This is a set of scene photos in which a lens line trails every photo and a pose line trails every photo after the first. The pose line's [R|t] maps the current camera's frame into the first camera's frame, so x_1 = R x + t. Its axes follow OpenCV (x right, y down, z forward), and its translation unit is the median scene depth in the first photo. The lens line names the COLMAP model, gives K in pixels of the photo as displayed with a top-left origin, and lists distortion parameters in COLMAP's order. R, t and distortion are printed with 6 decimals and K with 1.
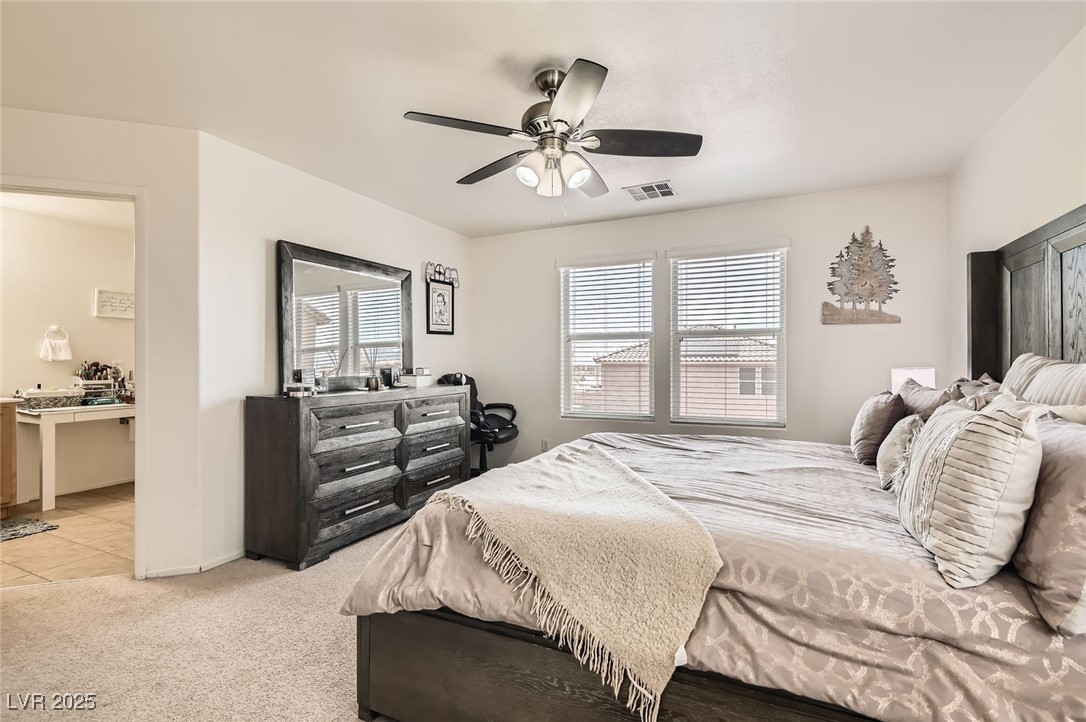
lens RADIAL K [[501.1, 0, 537.4], [0, 501.1, 364.8], [0, 0, 1]] dist [0.001266, -0.000318]
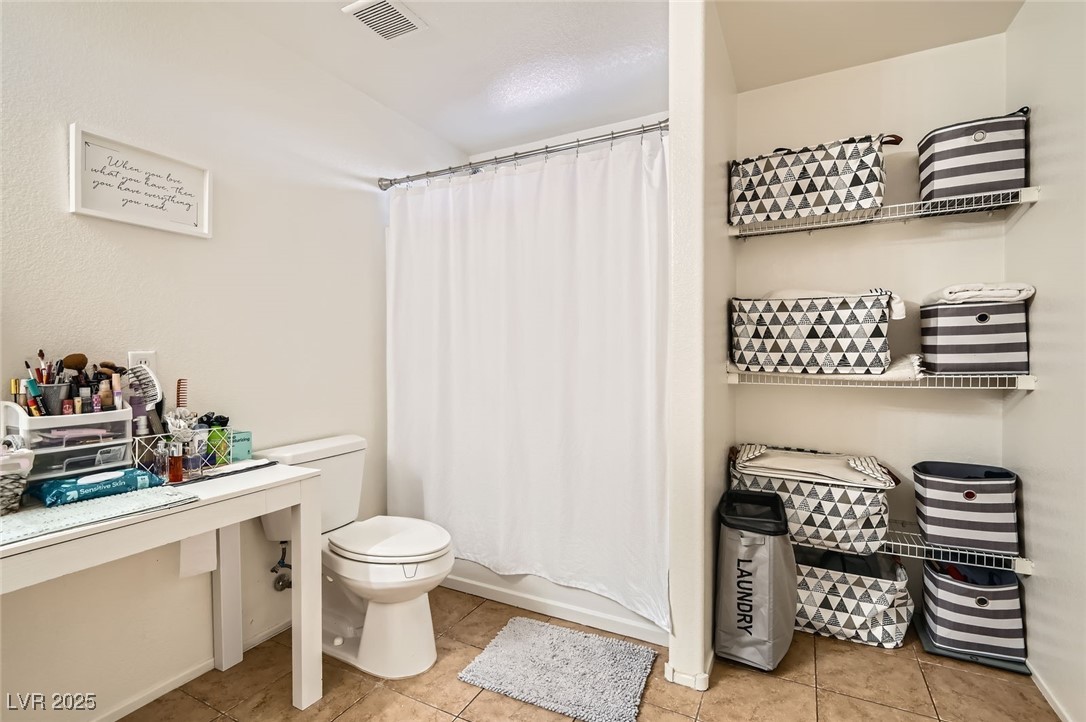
lens RADIAL K [[501.1, 0, 537.4], [0, 501.1, 364.8], [0, 0, 1]] dist [0.001266, -0.000318]
pose [[0.999293, -0.008559, -0.036603, -0.571810], [0.009051, 0.999871, 0.013295, -0.000680], [0.036485, -0.013617, 0.999241, 0.686914]]
